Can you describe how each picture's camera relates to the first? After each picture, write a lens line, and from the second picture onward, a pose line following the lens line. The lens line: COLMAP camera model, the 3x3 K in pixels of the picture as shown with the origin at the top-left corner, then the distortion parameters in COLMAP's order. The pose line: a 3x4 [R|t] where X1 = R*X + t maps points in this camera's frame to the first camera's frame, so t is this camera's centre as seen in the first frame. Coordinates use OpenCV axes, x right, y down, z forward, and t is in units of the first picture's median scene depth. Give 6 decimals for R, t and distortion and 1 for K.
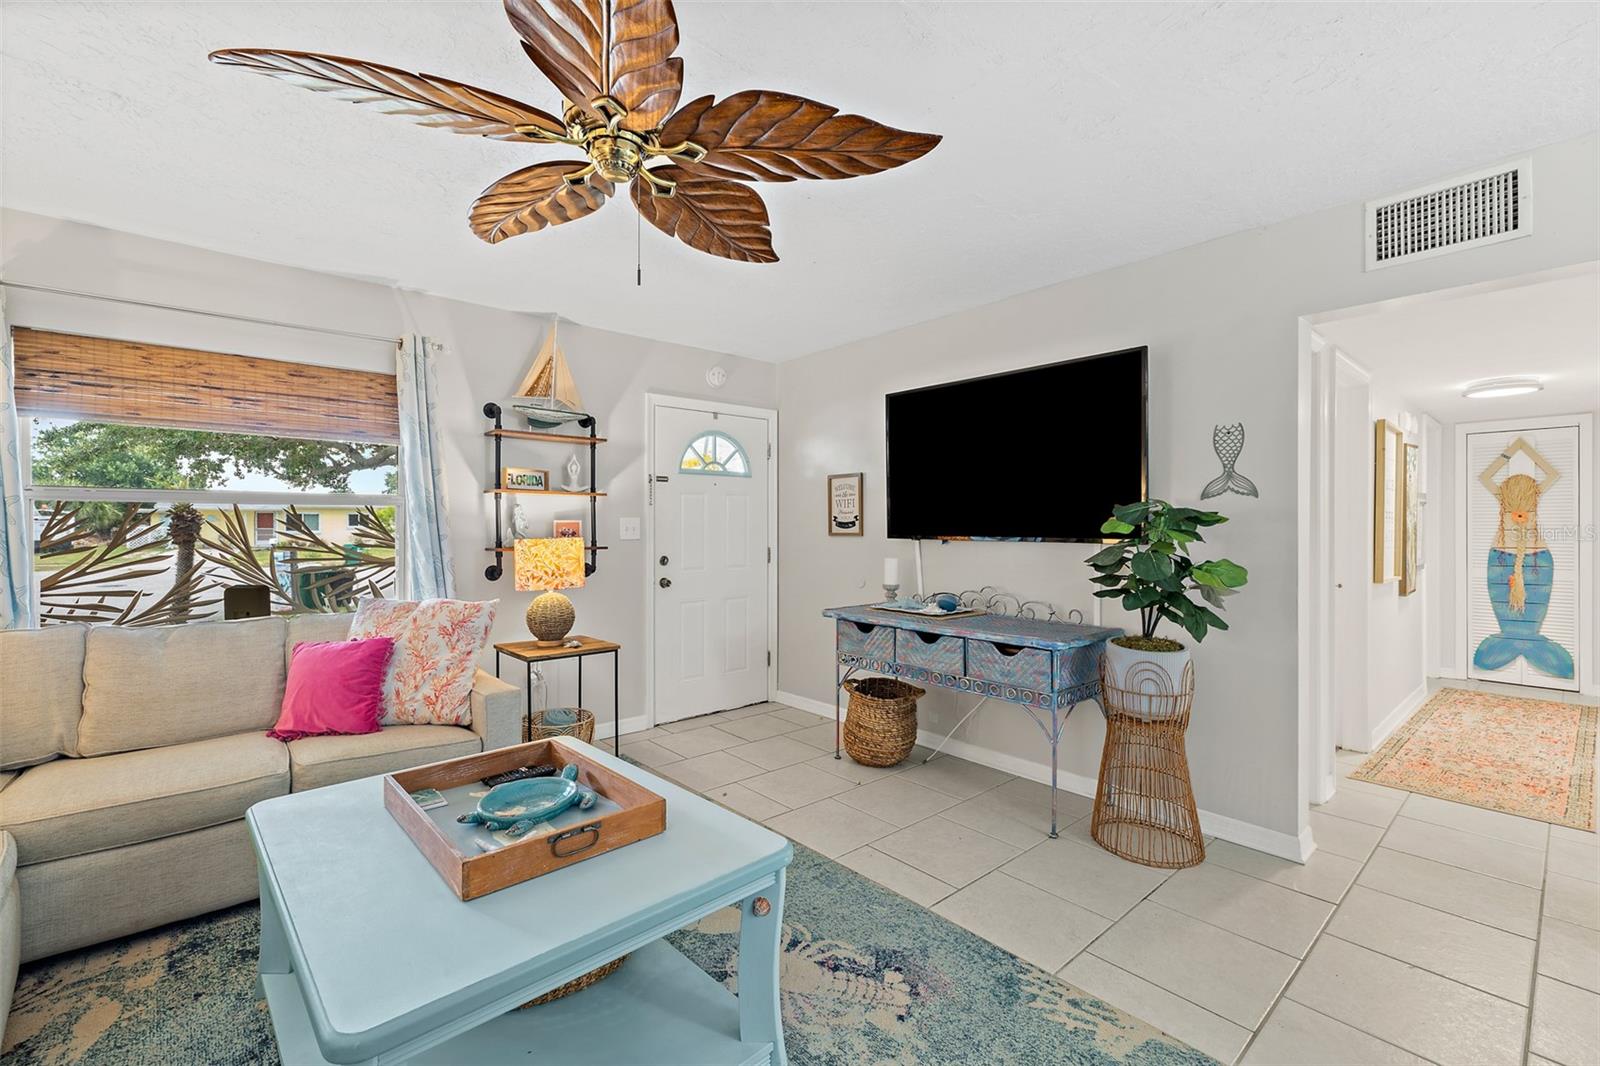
lens RADIAL K [[680.7, 0, 792.0], [0, 680.7, 525.3], [0, 0, 1]] dist [0.007281, -0.002059]
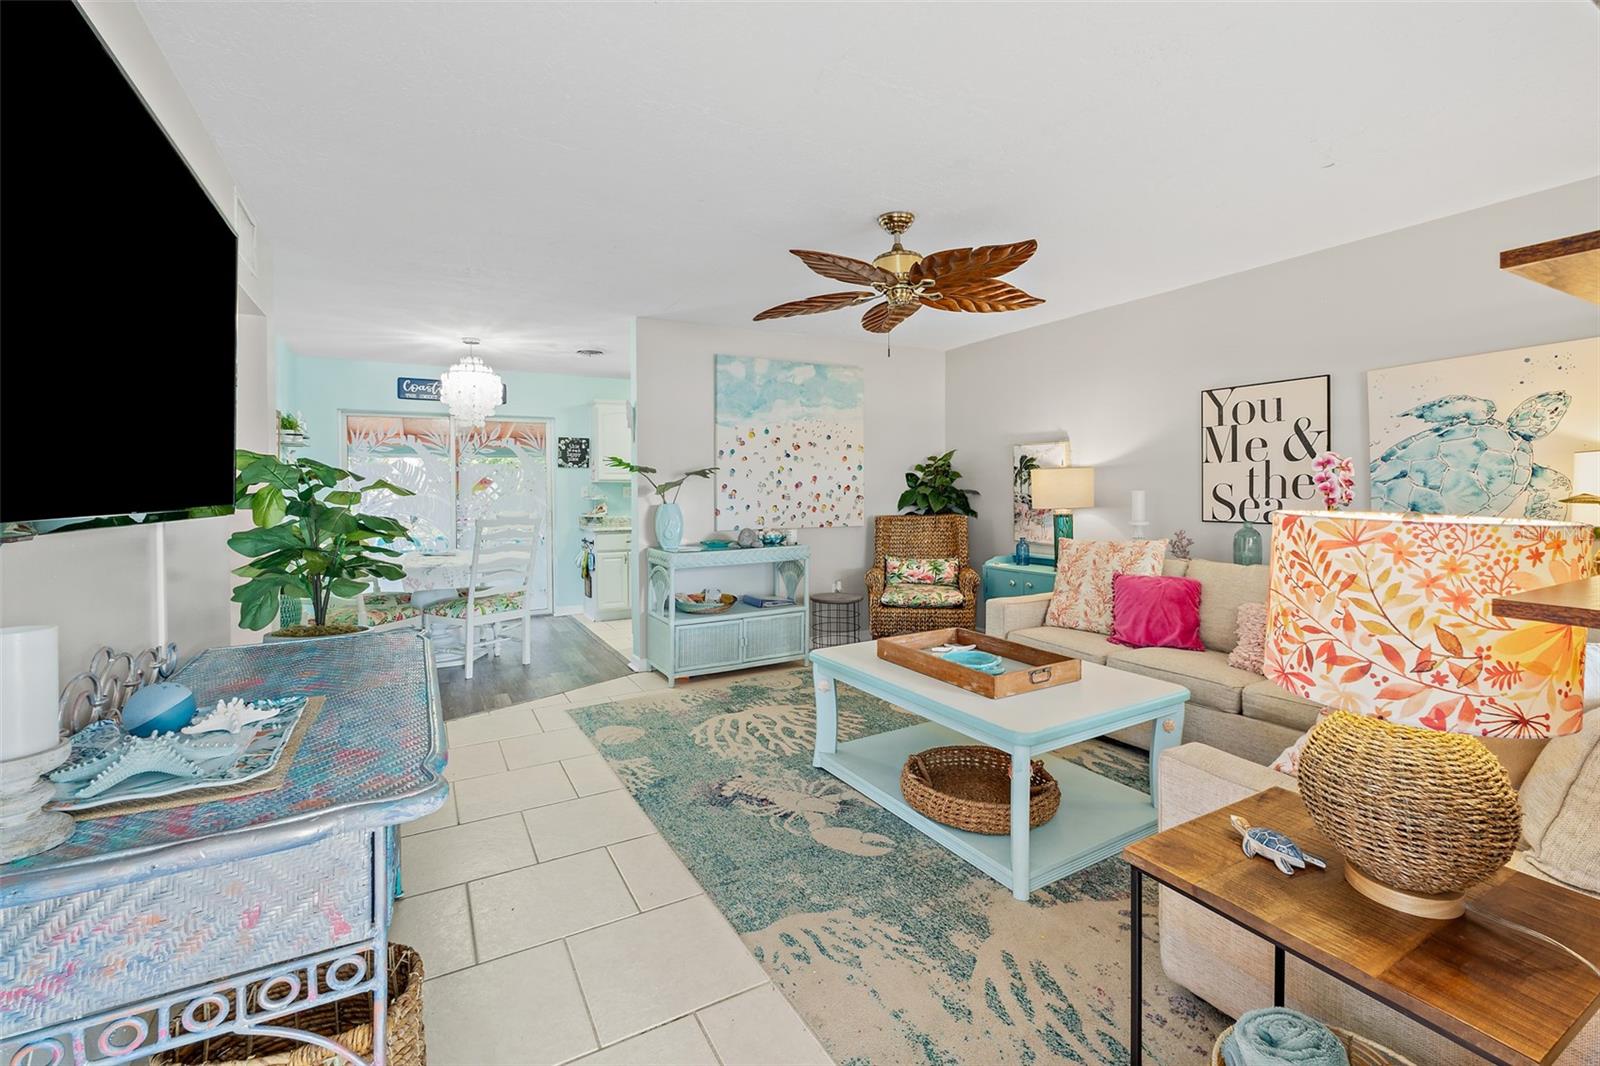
lens RADIAL K [[680.7, 0, 783.1], [0, 680.7, 494.2], [0, 0, 1]] dist [0.007281, -0.002059]
pose [[-0.975457, 0.007471, 0.220064, -0.171752], [0.009143, 0.999937, 0.006583, 0.005039], [-0.220001, 0.008434, -0.975463, 1.392211]]
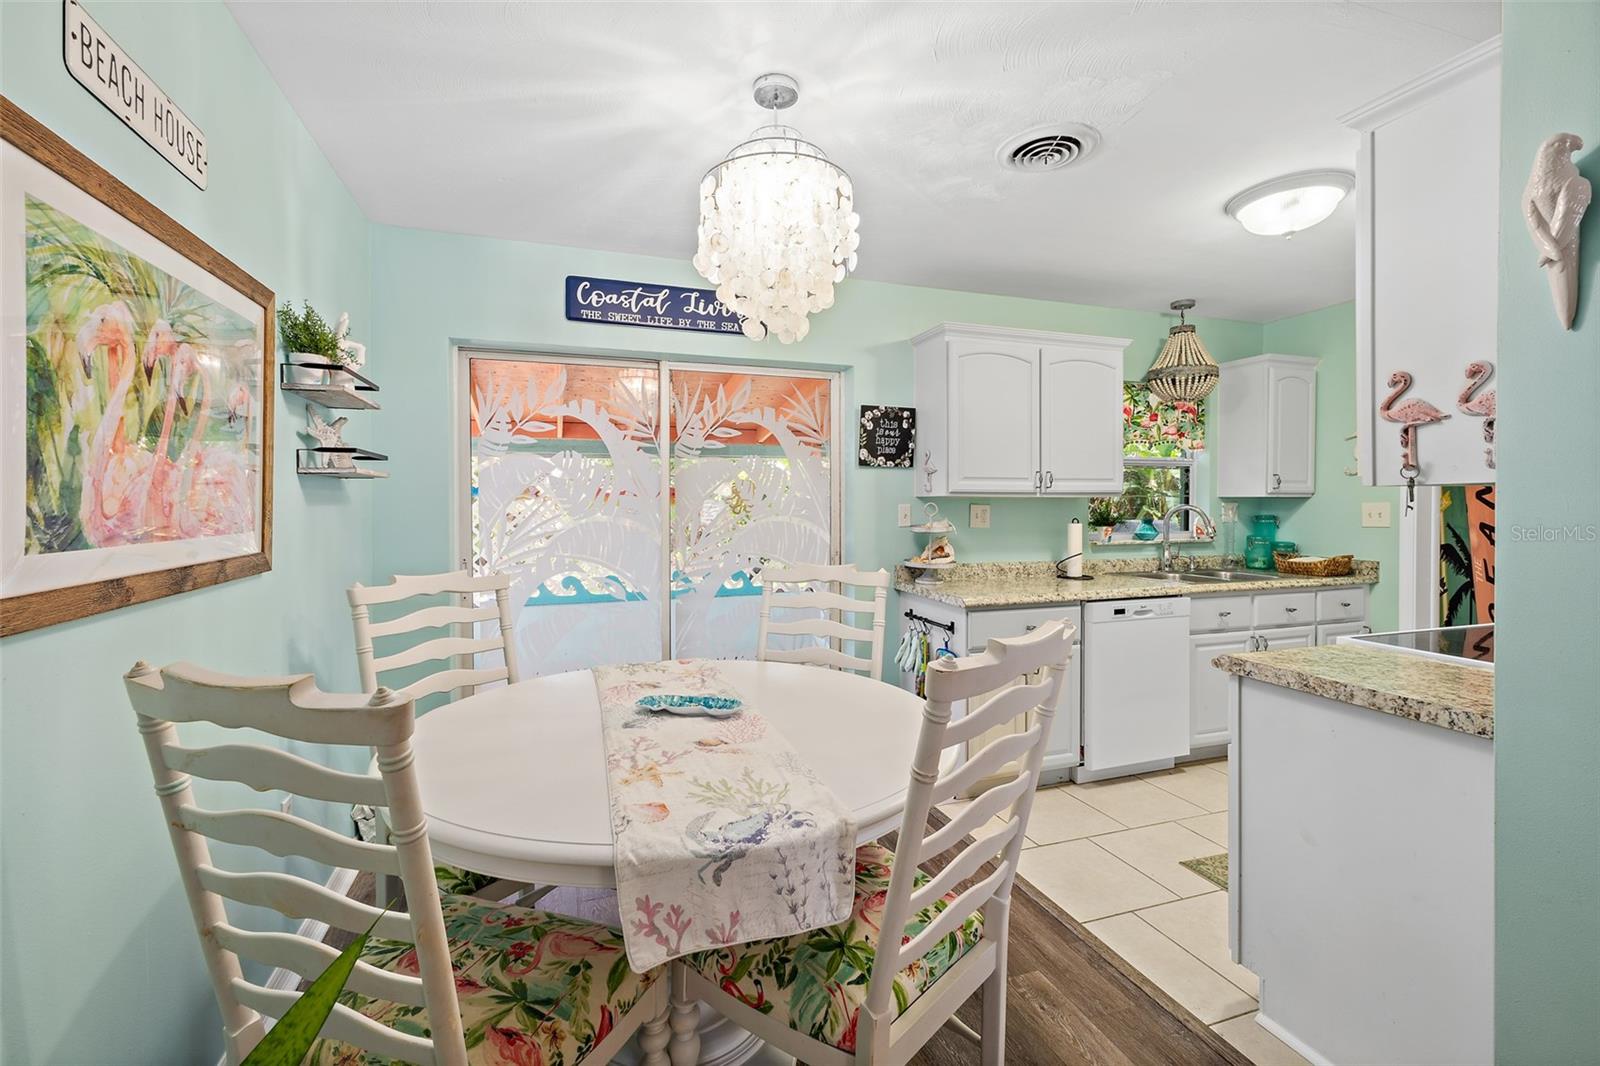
lens RADIAL K [[680.7, 0, 786.1], [0, 680.7, 507.2], [0, 0, 1]] dist [0.007281, -0.002059]
pose [[-0.924461, -0.002211, 0.381270, 0.677898], [-0.000420, 0.999988, 0.004780, -0.012671], [-0.381276, 0.004259, -0.924452, 0.497050]]
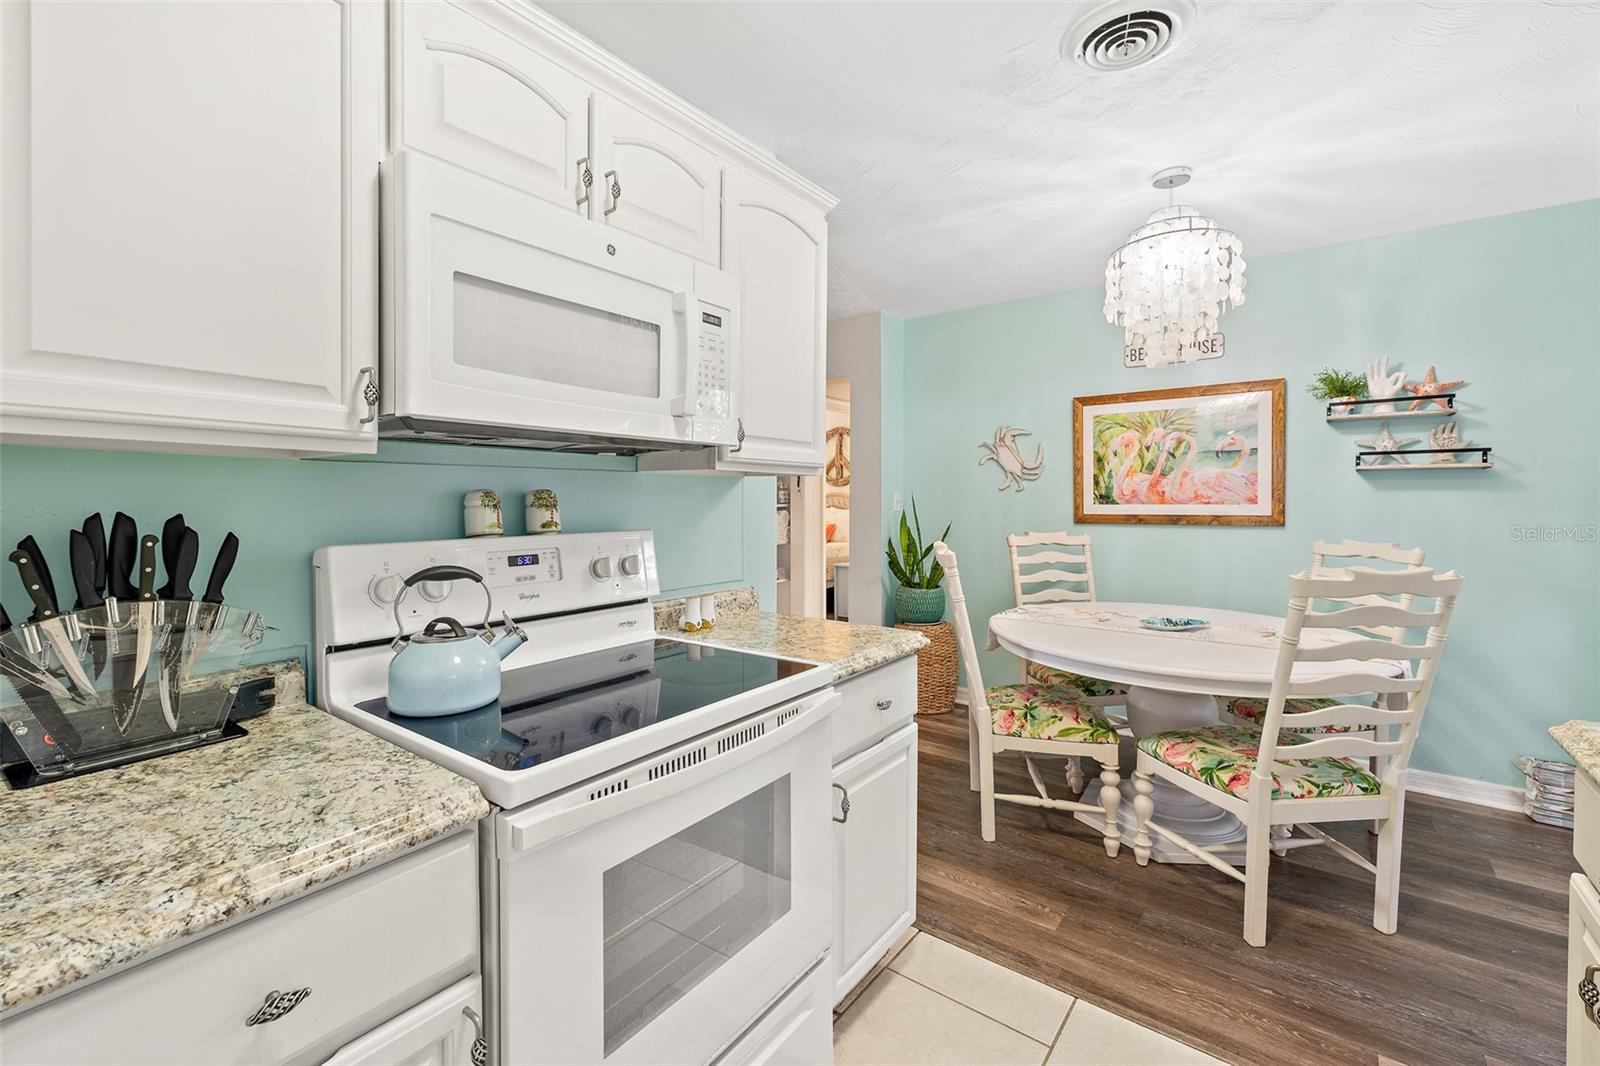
lens RADIAL K [[680.7, 0, 797.0], [0, 680.7, 512.1], [0, 0, 1]] dist [0.007281, -0.002059]
pose [[0.978801, -0.005460, 0.204740, 0.344226], [0.001064, 0.999767, 0.021574, -0.003878], [-0.204810, -0.020899, 0.978579, -0.692348]]
